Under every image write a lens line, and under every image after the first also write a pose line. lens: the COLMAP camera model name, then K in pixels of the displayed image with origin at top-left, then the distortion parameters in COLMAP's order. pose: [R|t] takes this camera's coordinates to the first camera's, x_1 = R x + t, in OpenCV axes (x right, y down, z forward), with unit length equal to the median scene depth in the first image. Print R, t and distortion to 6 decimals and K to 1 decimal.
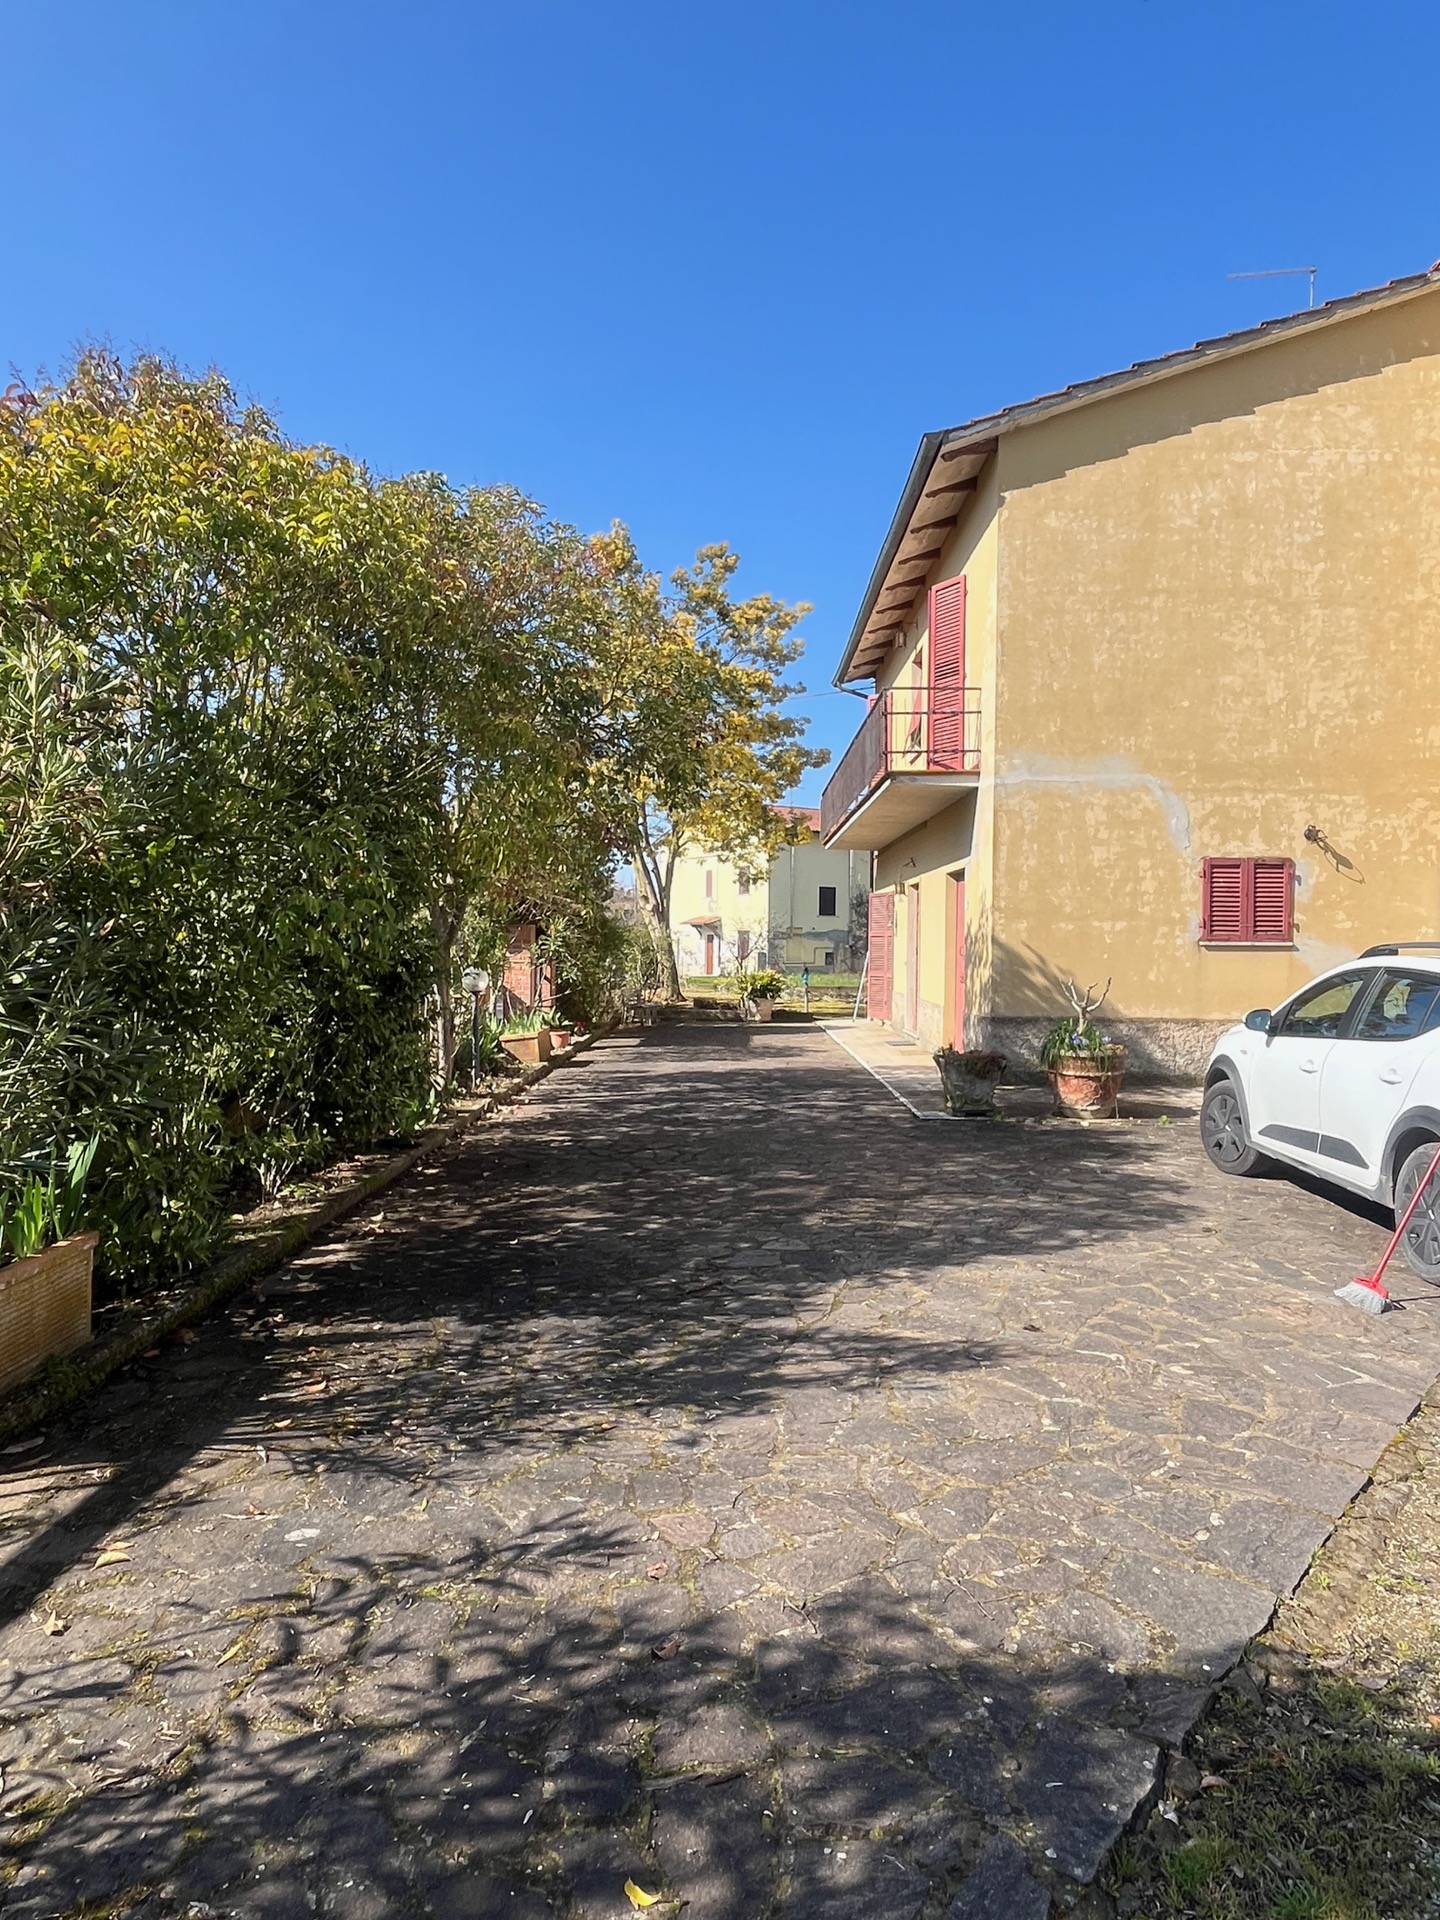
lens RADIAL K [[1180.5, 0, 709.8], [0, 1180.5, 963.5], [0, 0, 1]] dist [-0.001171, -0.003730]
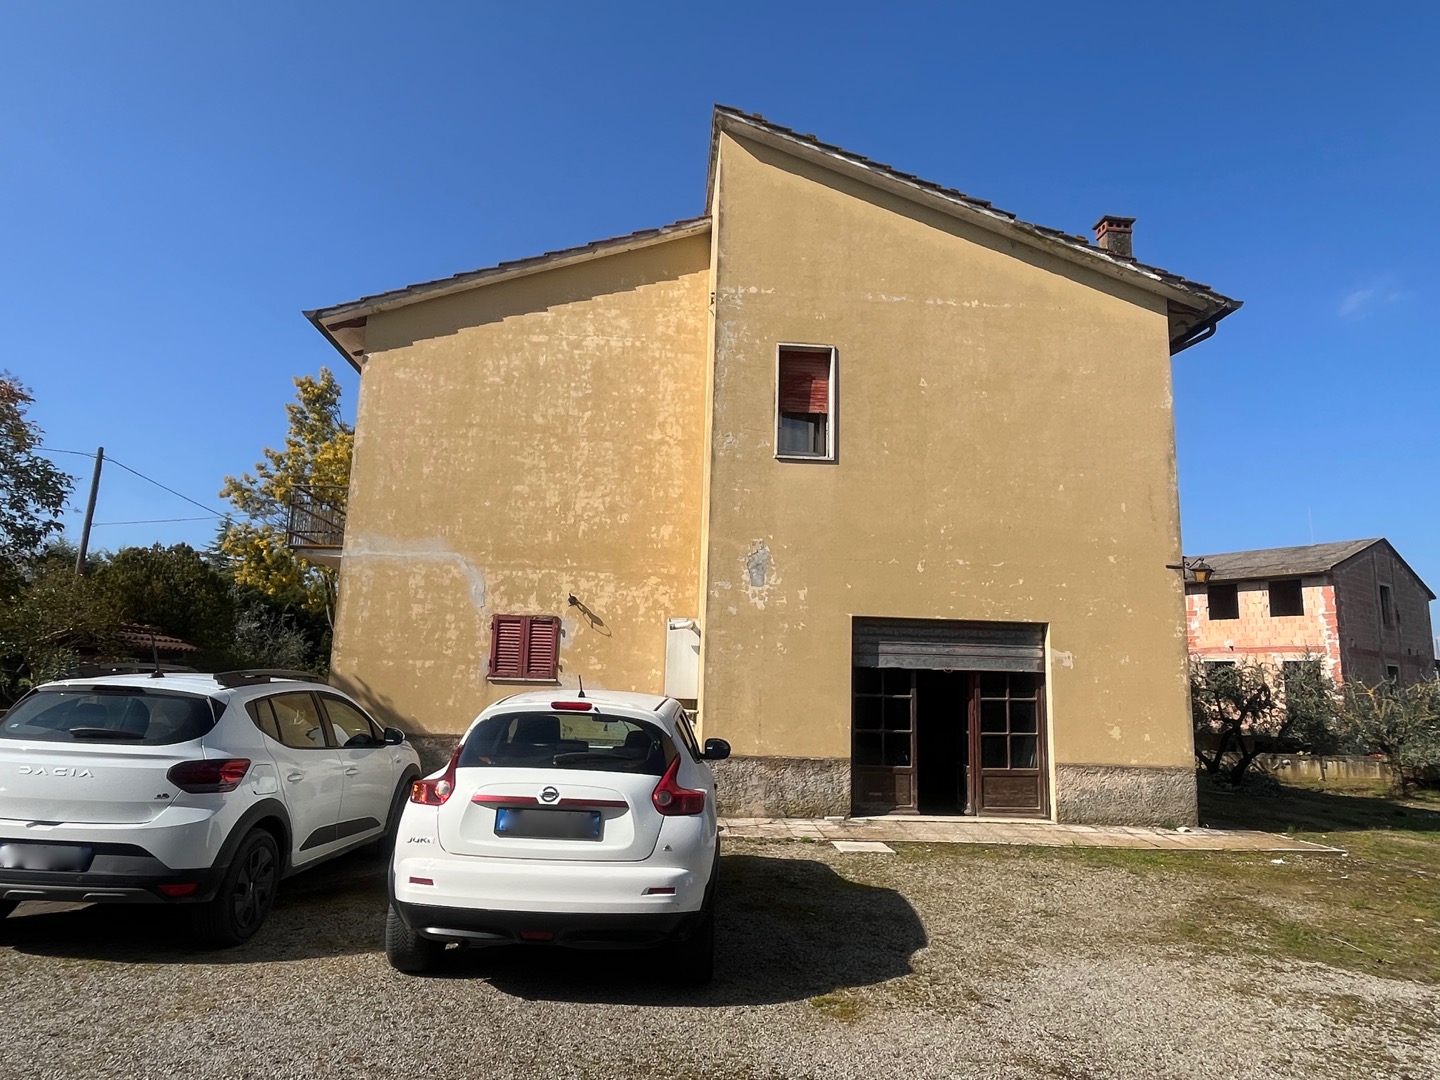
lens RADIAL K [[885.3, 0, 725.1], [0, 885.3, 541.9], [0, 0, 1]] dist [-0.001171, -0.003730]
pose [[0.996787, 0.035355, 0.071876, 0.609095], [-0.021484, 0.982446, -0.185306, 0.011213], [-0.077166, 0.183166, 0.980049, -0.035137]]
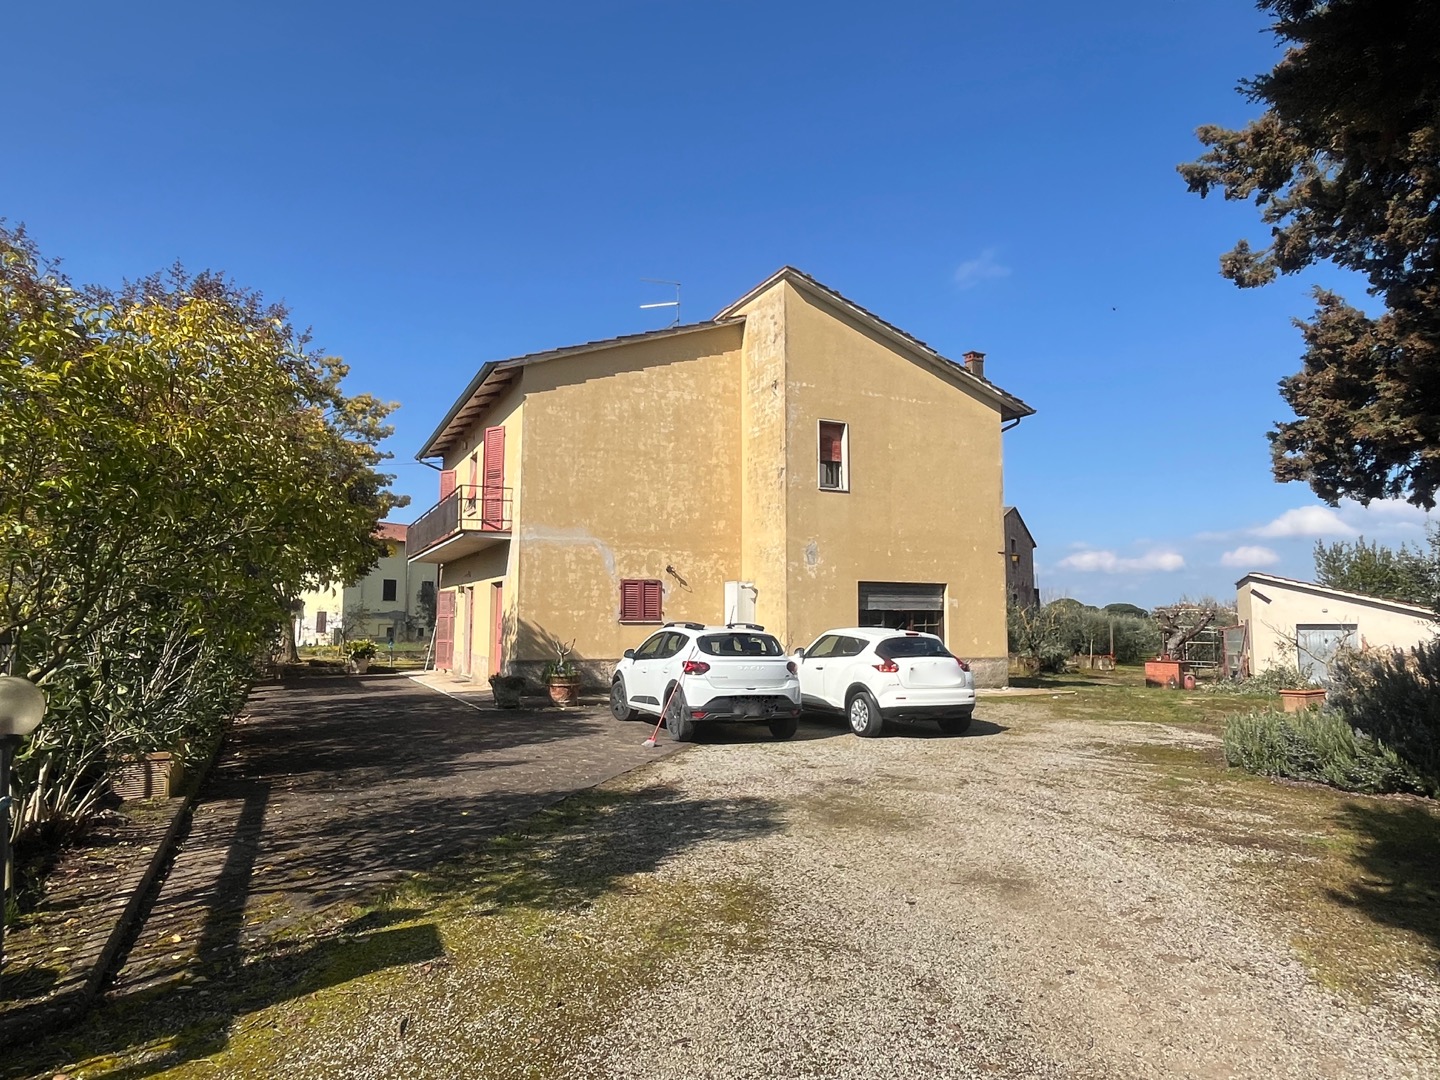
lens RADIAL K [[885.3, 0, 725.1], [0, 885.3, 541.9], [0, 0, 1]] dist [-0.001171, -0.003730]
pose [[0.888590, 0.035086, 0.457359, -0.125152], [0.012867, 0.994771, -0.101312, 0.003378], [-0.458522, 0.095910, 0.883492, -0.444597]]
